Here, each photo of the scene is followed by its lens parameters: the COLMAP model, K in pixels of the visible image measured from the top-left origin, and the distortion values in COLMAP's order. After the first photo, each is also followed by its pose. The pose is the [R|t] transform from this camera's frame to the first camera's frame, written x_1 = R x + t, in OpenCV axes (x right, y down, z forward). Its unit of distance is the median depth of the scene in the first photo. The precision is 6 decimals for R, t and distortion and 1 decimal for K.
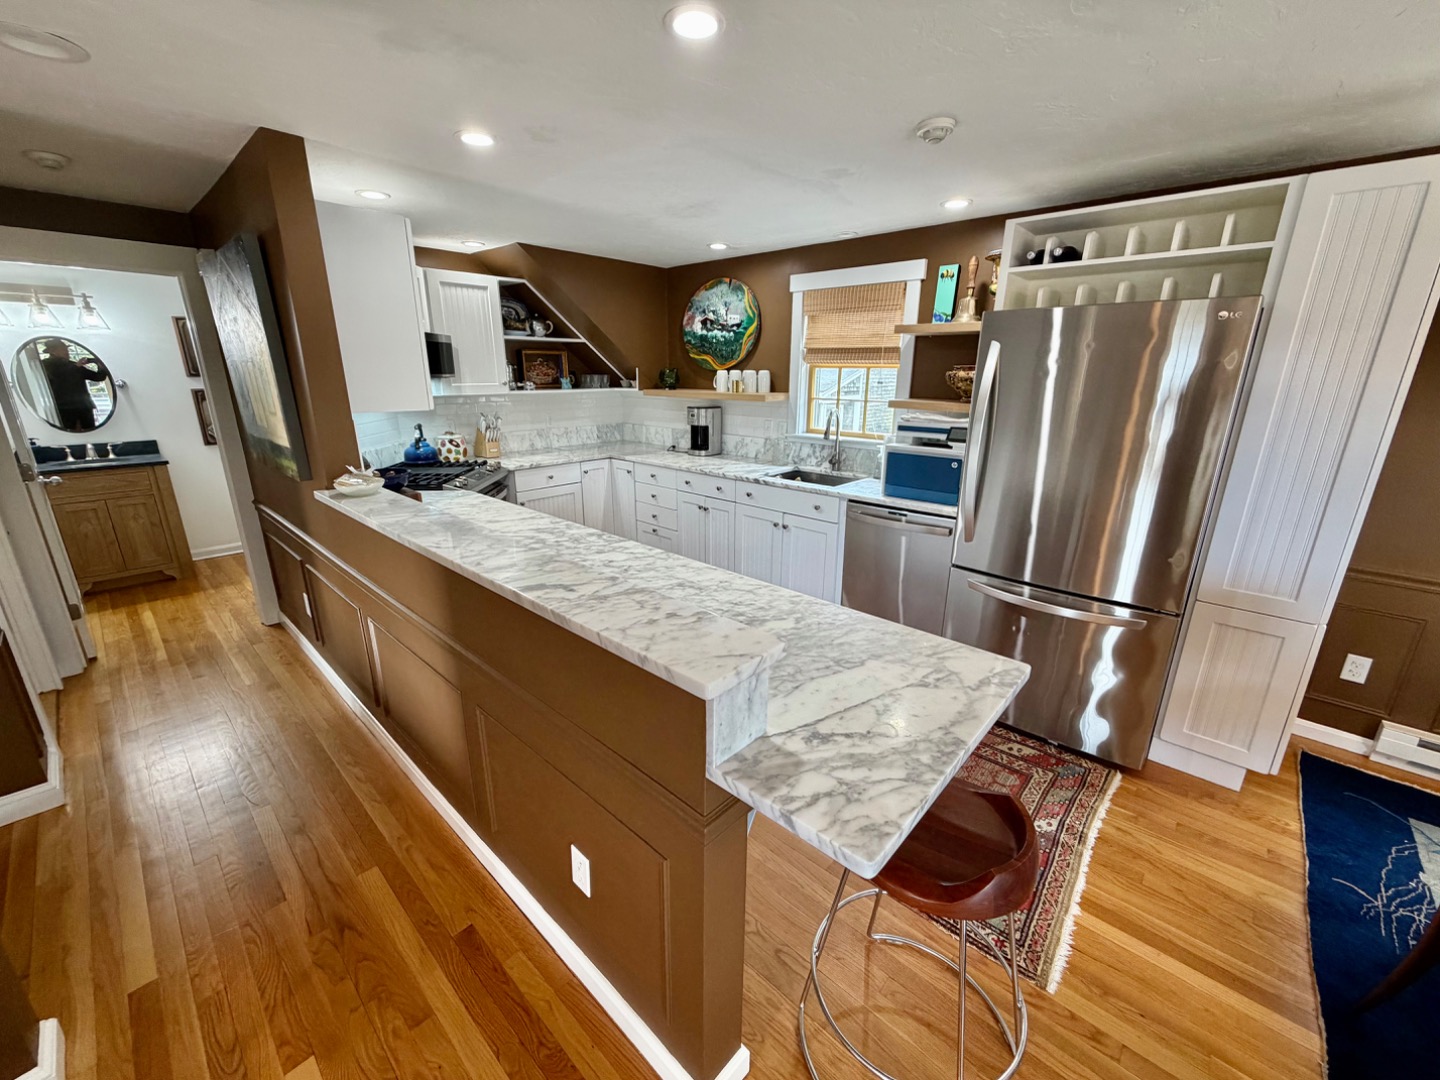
lens RADIAL K [[571.7, 0, 721.4], [0, 571.7, 543.4], [0, 0, 1]] dist [-0.001154, -0.000146]
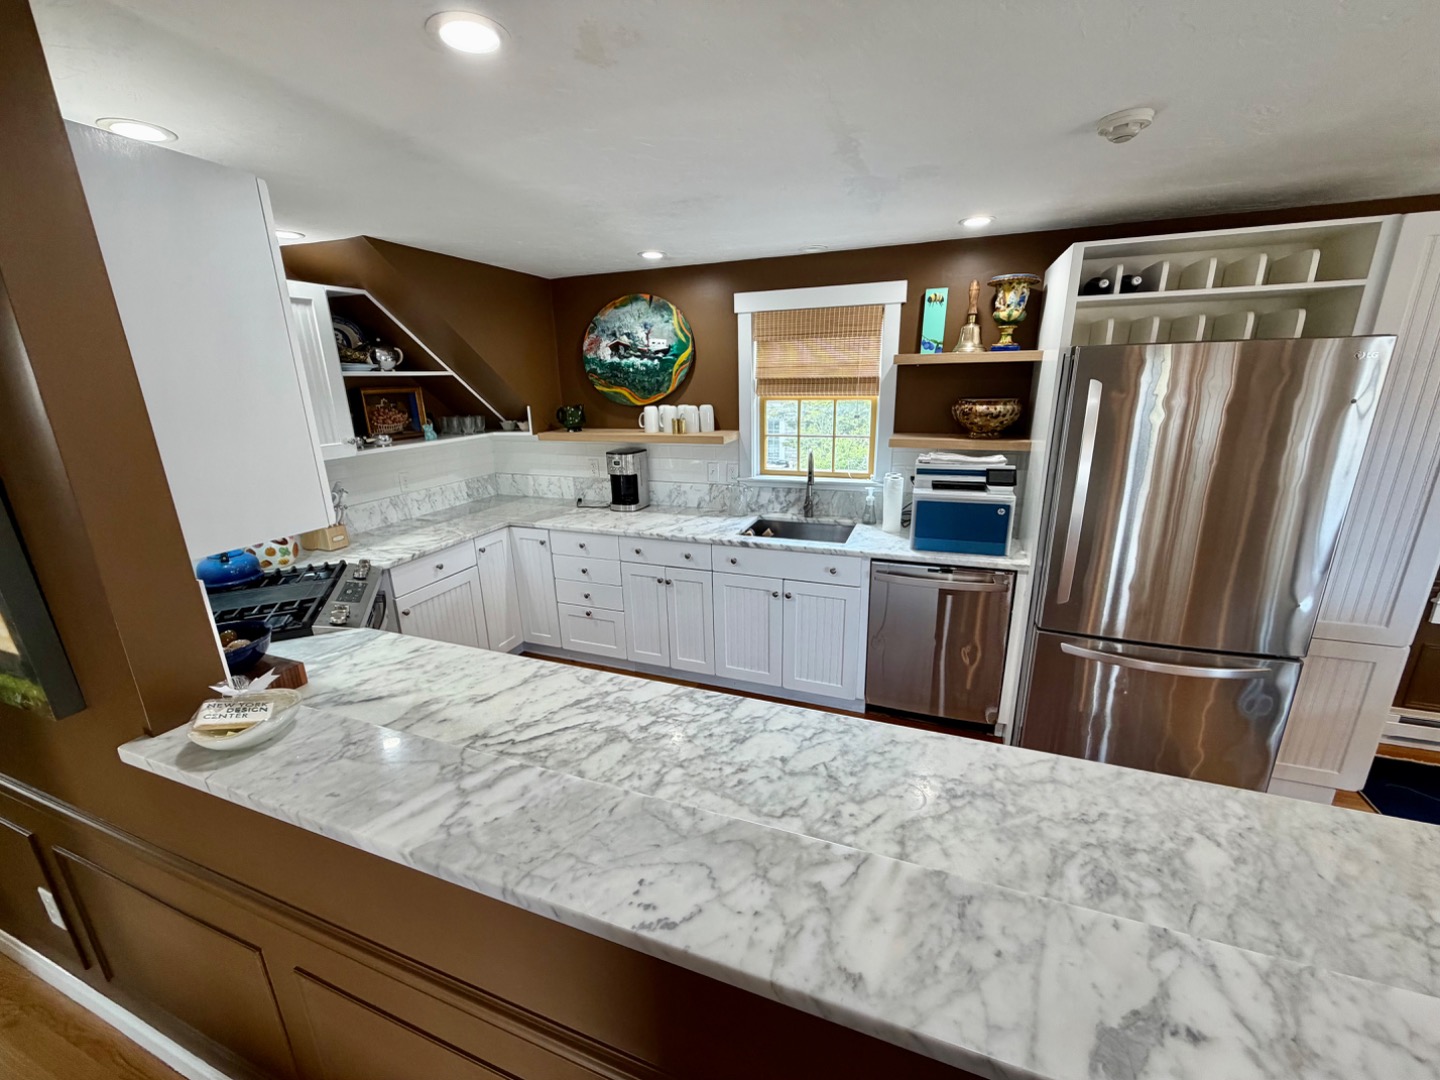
lens RADIAL K [[571.7, 0, 722.0], [0, 571.7, 543.2], [0, 0, 1]] dist [-0.001154, -0.000146]
pose [[0.930584, -0.127291, 0.343235, -0.230126], [0.132773, 0.991117, 0.007585, -0.112846], [-0.341151, 0.038514, 0.939219, 0.228687]]
